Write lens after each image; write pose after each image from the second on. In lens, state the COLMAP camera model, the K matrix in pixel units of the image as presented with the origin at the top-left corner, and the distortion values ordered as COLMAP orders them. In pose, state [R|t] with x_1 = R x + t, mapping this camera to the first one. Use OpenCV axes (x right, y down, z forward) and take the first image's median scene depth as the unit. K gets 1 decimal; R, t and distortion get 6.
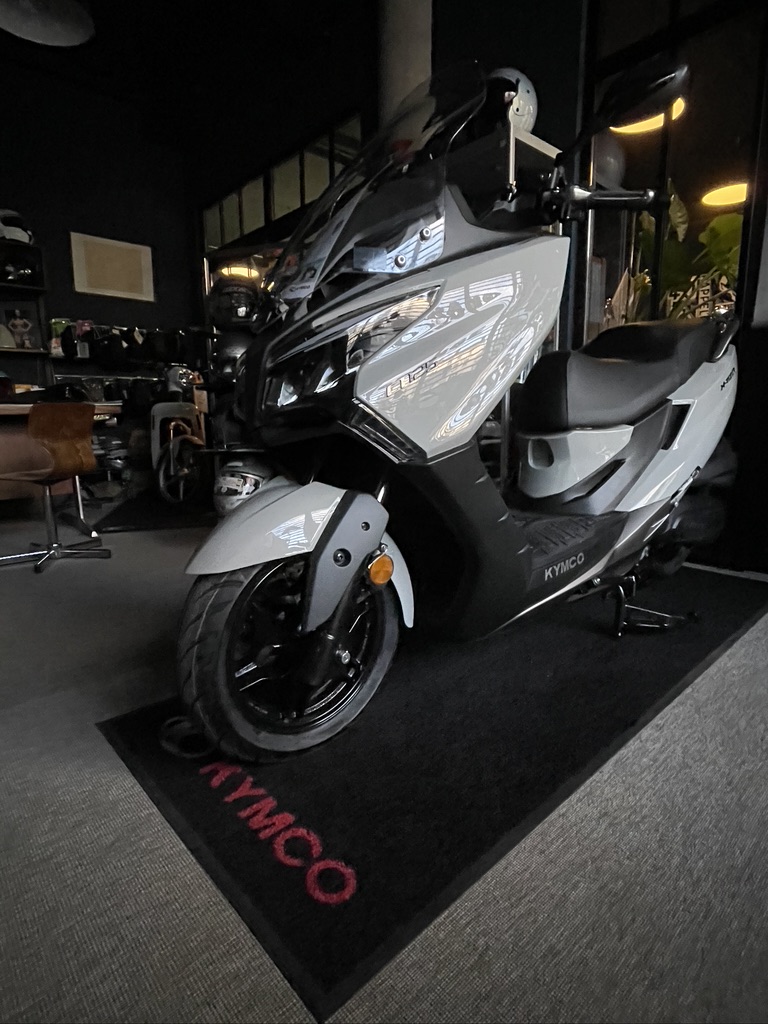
lens RADIAL K [[546.4, 0, 384.0], [0, 546.4, 512.0], [0, 0, 1]] dist [-0.007400, 0.001481]
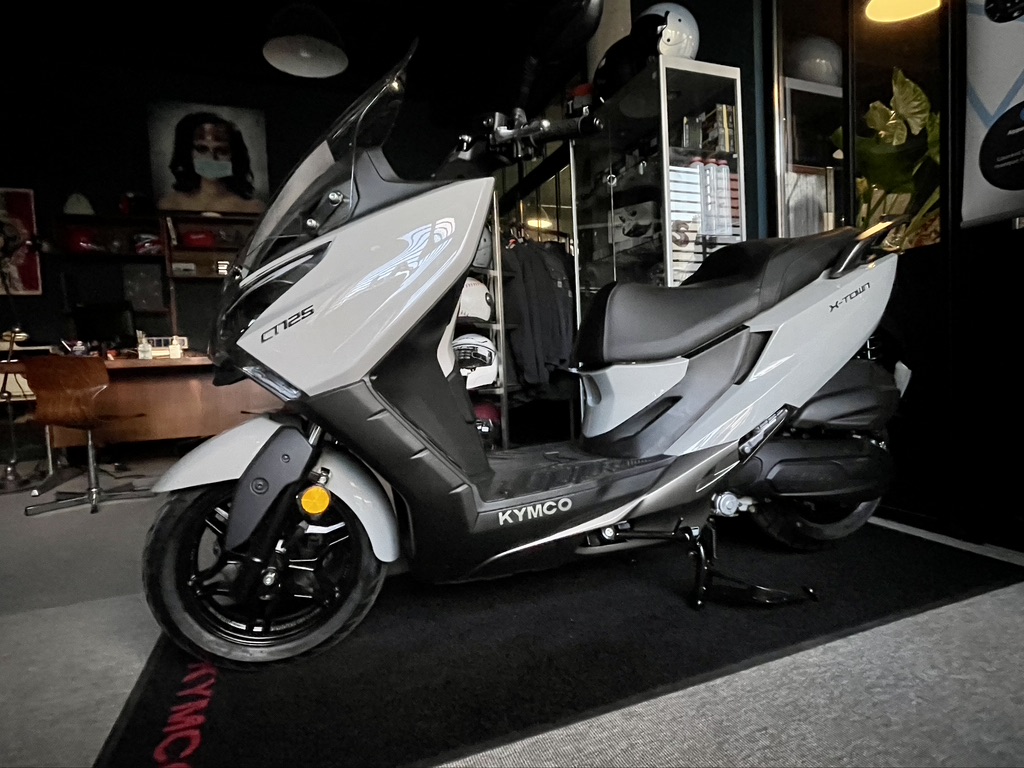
lens RADIAL K [[546.4, 0, 509.5], [0, 546.4, 389.2], [0, 0, 1]] dist [-0.007400, 0.001481]
pose [[0.930036, -0.008214, -0.367377, 0.641895], [-0.031448, 0.994303, -0.101842, -0.011328], [0.366121, 0.106270, 0.924479, 0.106512]]
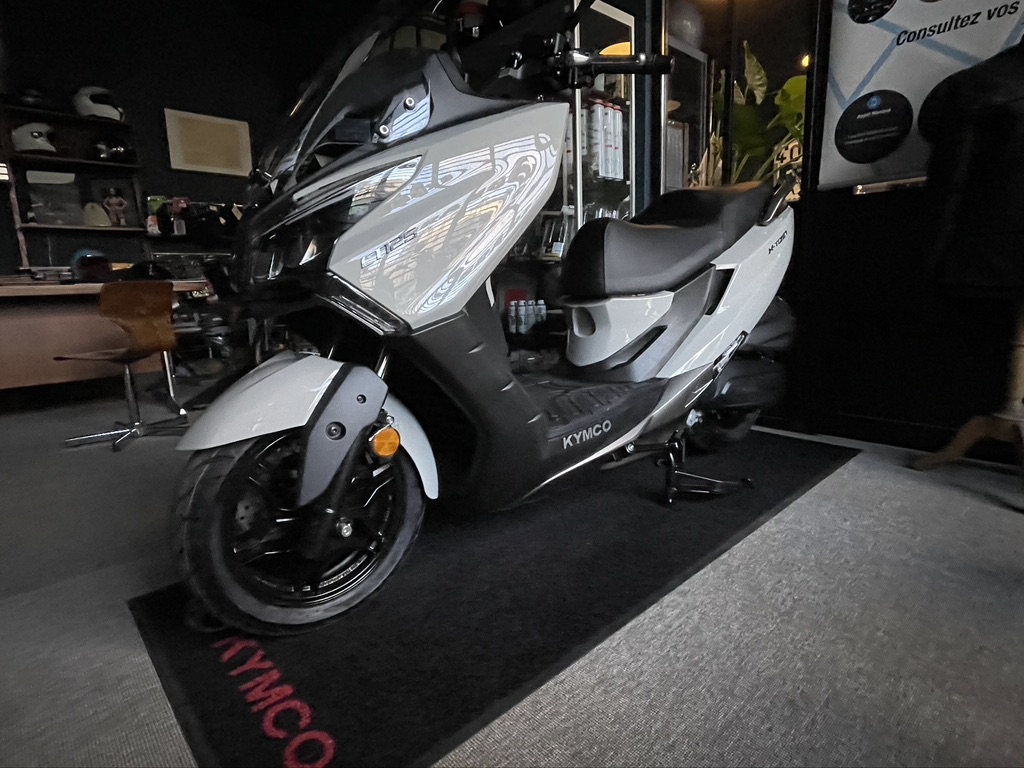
lens RADIAL K [[546.4, 0, 509.5], [0, 546.4, 389.2], [0, 0, 1]] dist [-0.007400, 0.001481]
pose [[0.999775, -0.021154, -0.001847, 0.194526], [0.021174, 0.999710, 0.011501, 0.002402], [0.001604, -0.011538, 0.999932, 0.001731]]
